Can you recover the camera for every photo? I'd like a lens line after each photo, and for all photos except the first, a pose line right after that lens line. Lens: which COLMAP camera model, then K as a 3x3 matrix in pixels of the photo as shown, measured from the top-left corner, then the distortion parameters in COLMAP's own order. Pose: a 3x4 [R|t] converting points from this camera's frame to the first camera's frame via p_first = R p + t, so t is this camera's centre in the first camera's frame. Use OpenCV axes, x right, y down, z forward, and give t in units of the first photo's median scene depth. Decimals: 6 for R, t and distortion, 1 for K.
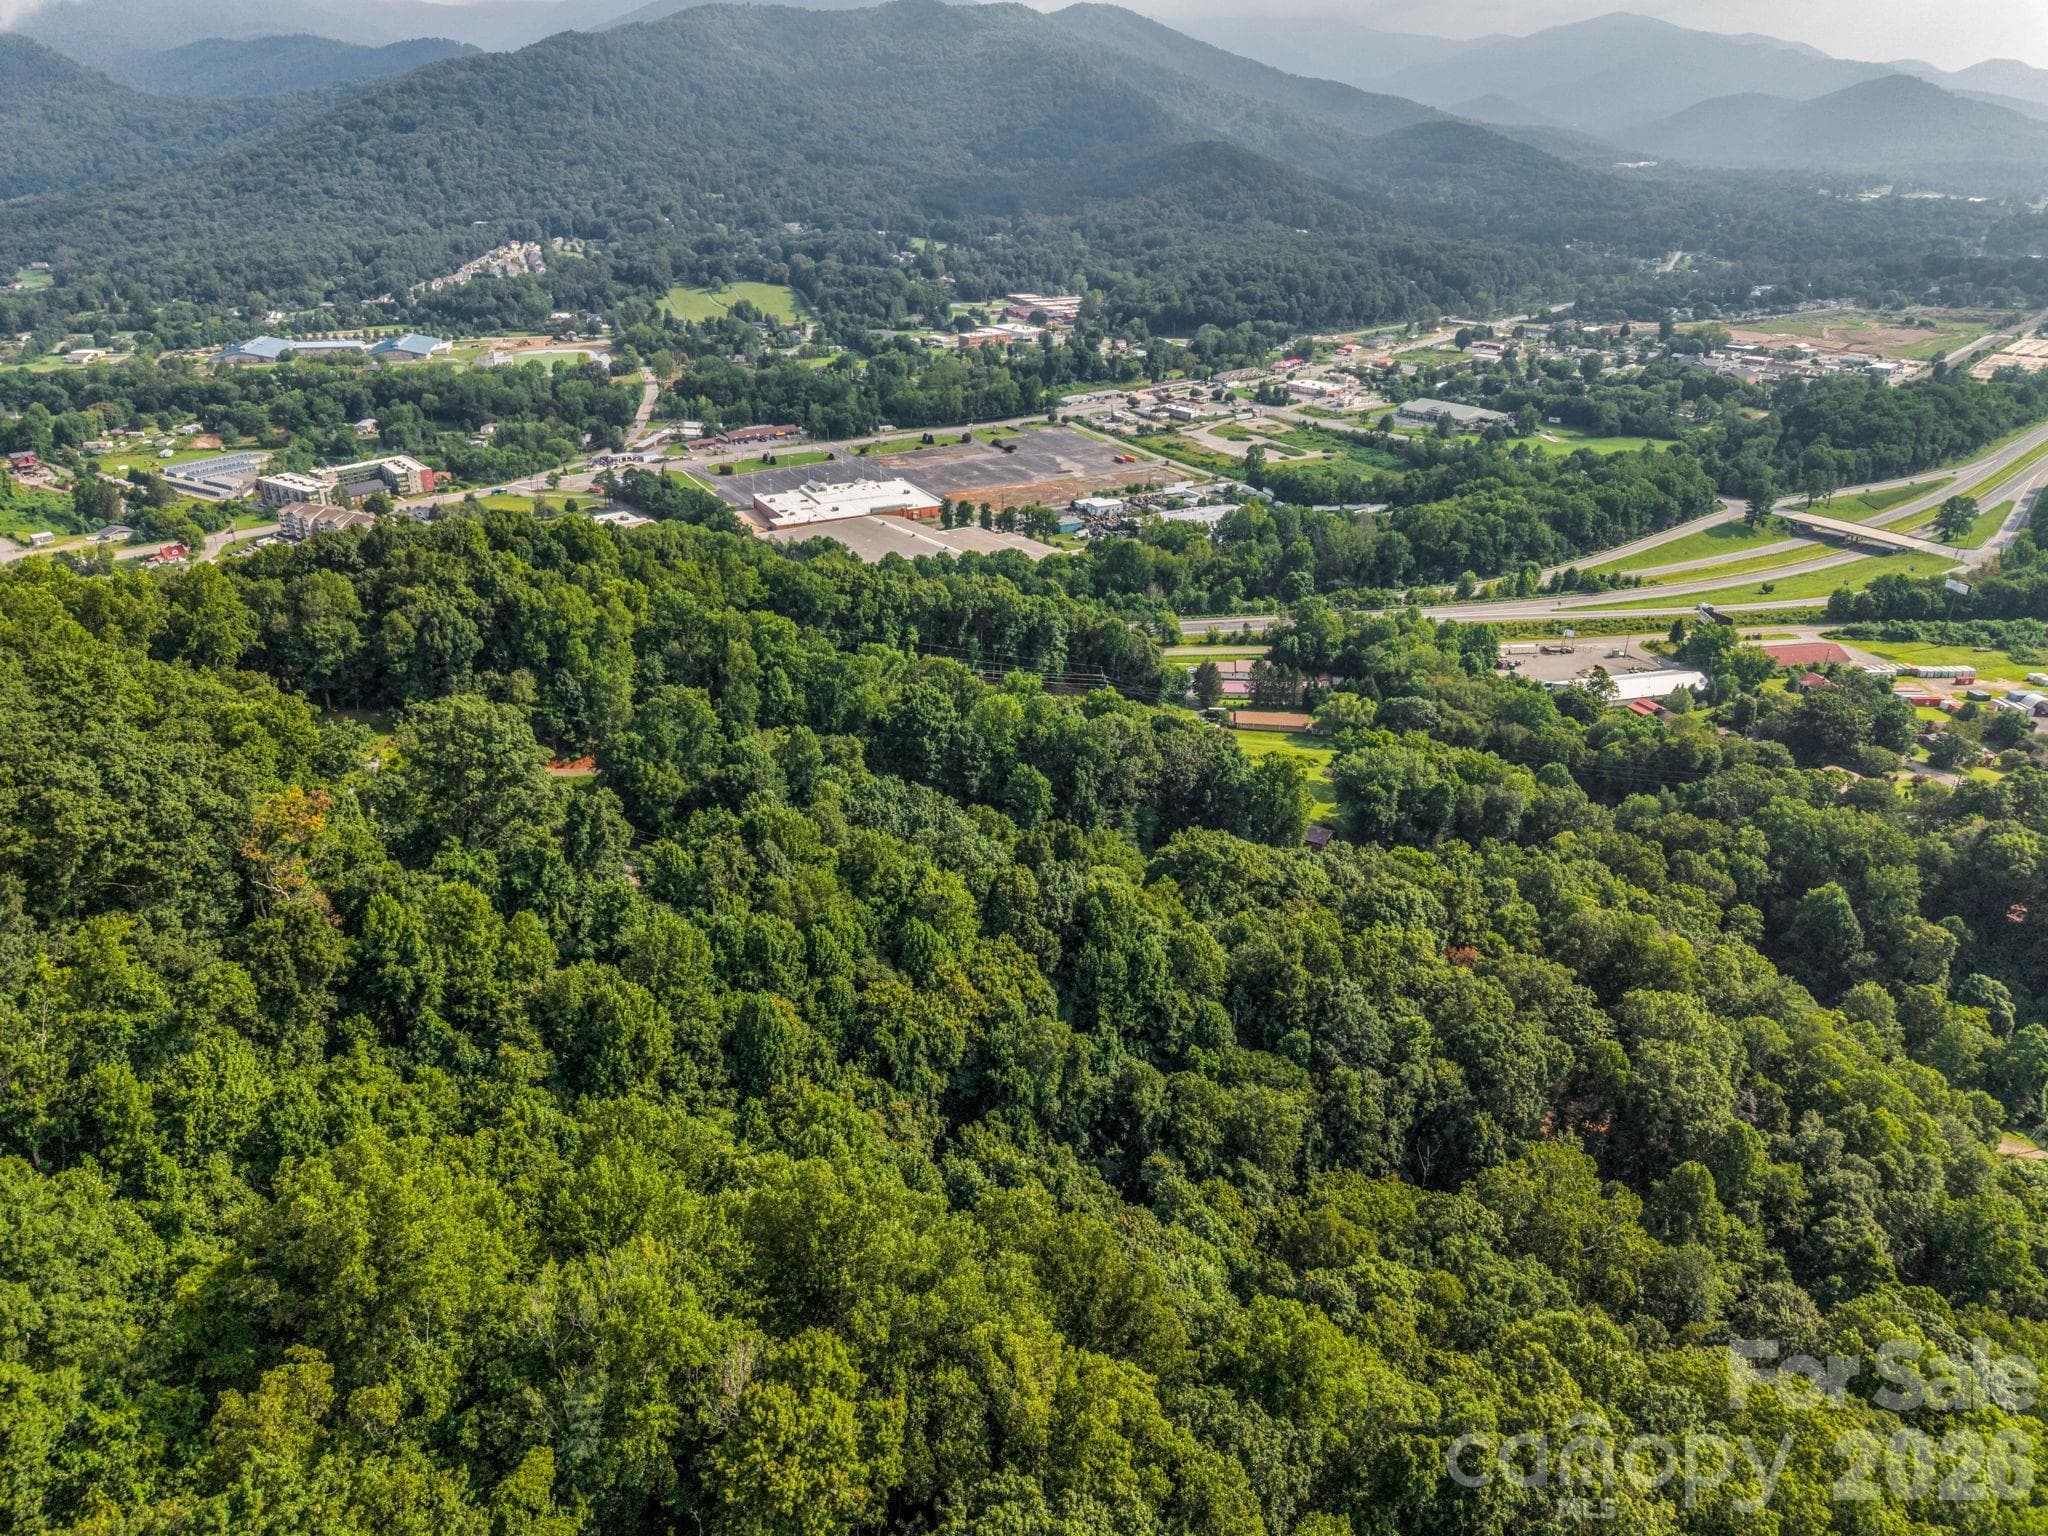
lens RADIAL K [[1410.6, 0, 1024.0], [0, 1410.6, 768.0], [0, 0, 1]] dist [0.027272, -0.035885]
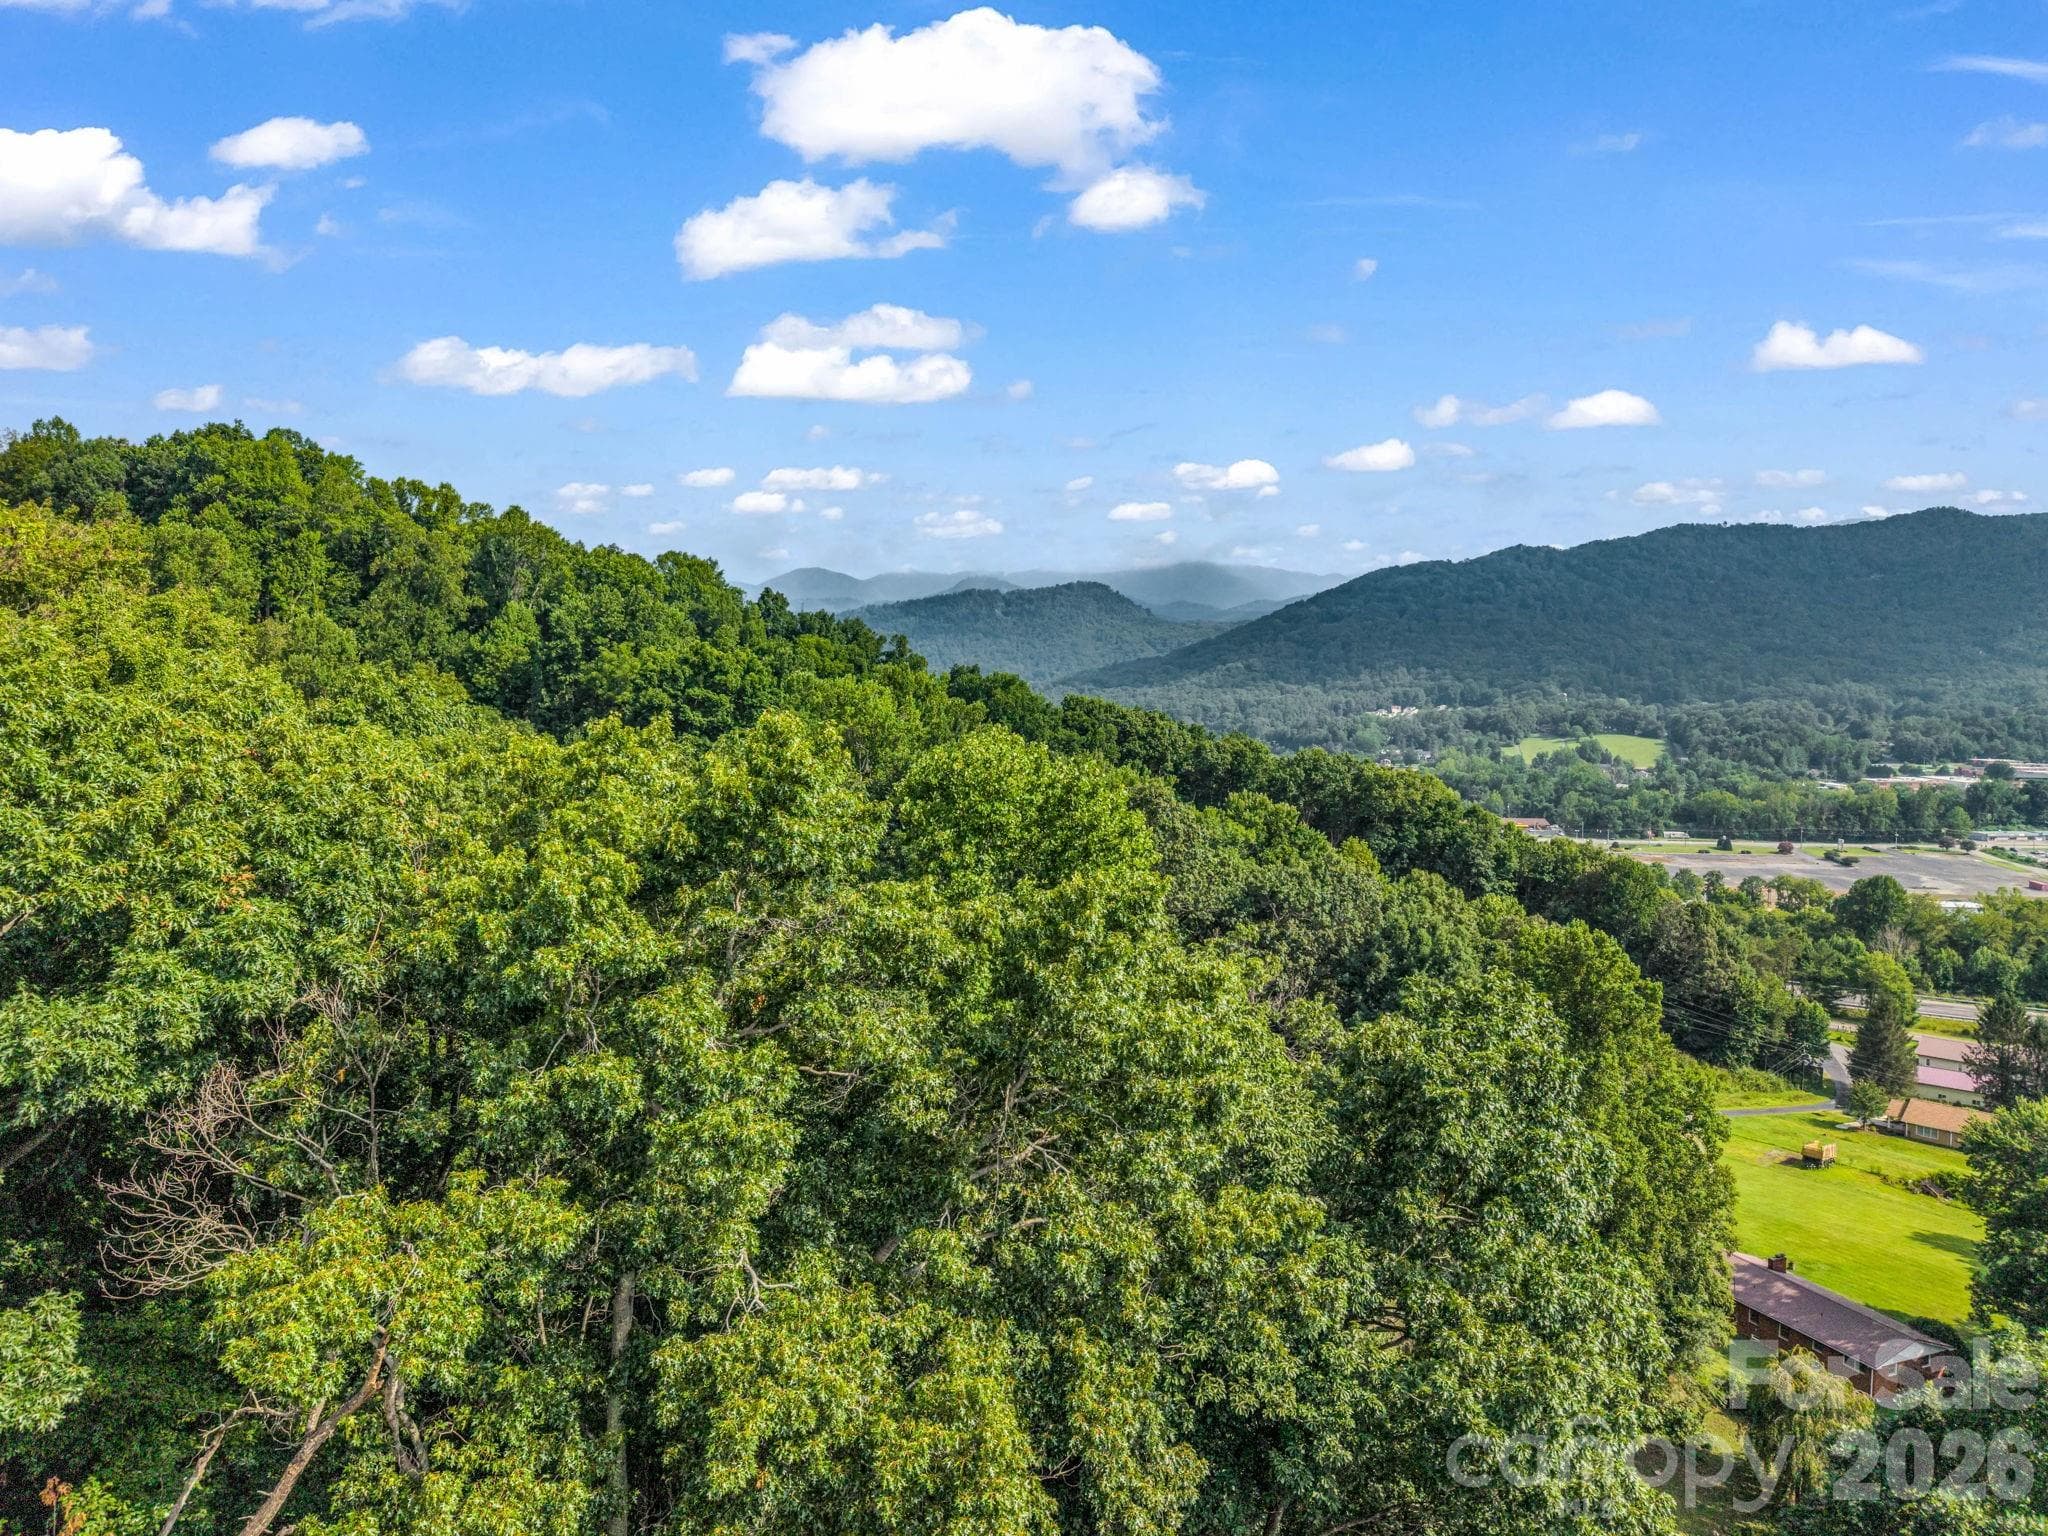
lens RADIAL K [[1410.6, 0, 1024.0], [0, 1410.6, 768.0], [0, 0, 1]] dist [0.027272, -0.035885]
pose [[0.788067, 0.041824, -0.614167, 0.088999], [-0.263141, 0.924831, -0.274670, 0.023750], [0.556513, 0.378071, 0.739835, 0.233544]]
